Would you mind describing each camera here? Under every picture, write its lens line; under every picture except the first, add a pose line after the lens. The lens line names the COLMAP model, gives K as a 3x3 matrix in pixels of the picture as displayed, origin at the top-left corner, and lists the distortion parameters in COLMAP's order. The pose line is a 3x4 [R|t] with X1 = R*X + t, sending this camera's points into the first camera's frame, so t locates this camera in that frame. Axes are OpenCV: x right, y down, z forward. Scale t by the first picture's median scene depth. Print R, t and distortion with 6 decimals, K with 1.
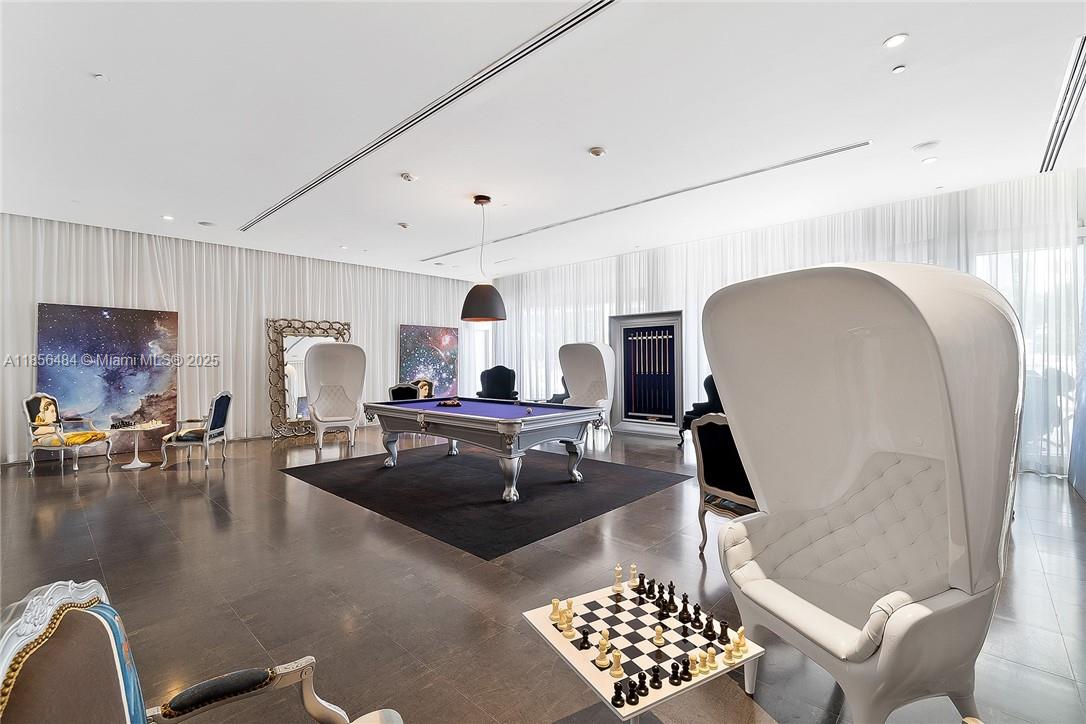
lens RADIAL K [[474.5, 0, 545.3], [0, 474.5, 360.9], [0, 0, 1]] dist [-0.014305, 0.000832]
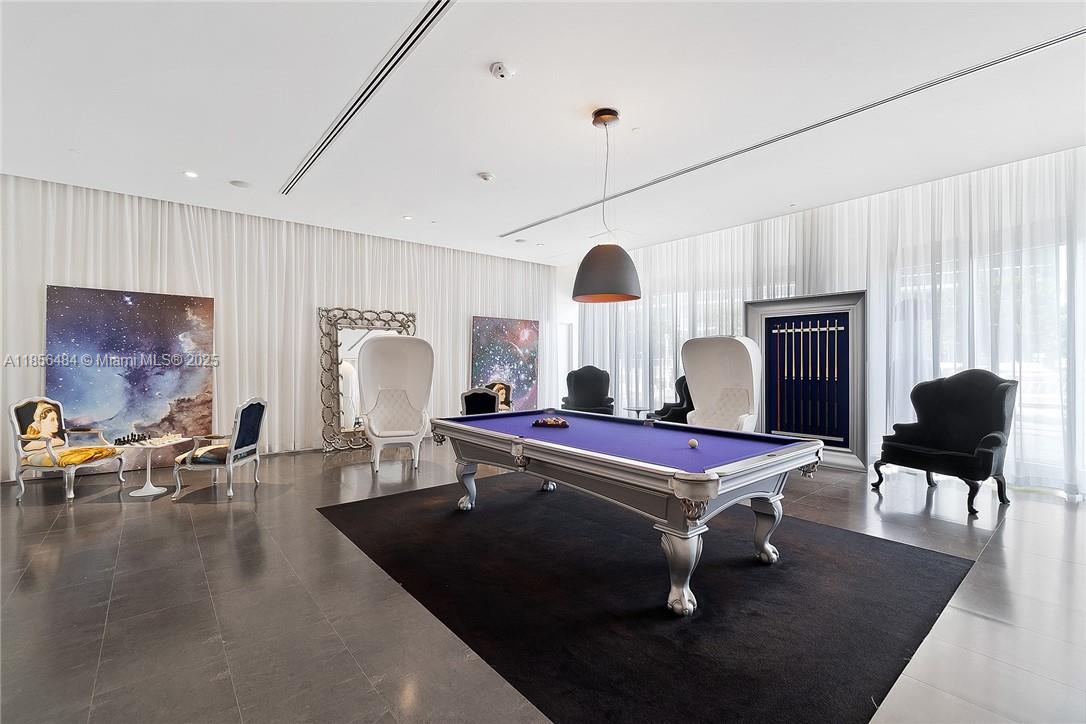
lens RADIAL K [[474.5, 0, 541.6], [0, 474.5, 360.6], [0, 0, 1]] dist [-0.014305, 0.000832]
pose [[0.990784, 0.007464, -0.135247, -0.106395], [-0.007194, 0.999971, 0.002480, -0.000771], [0.135261, -0.001484, 0.990809, 0.274857]]
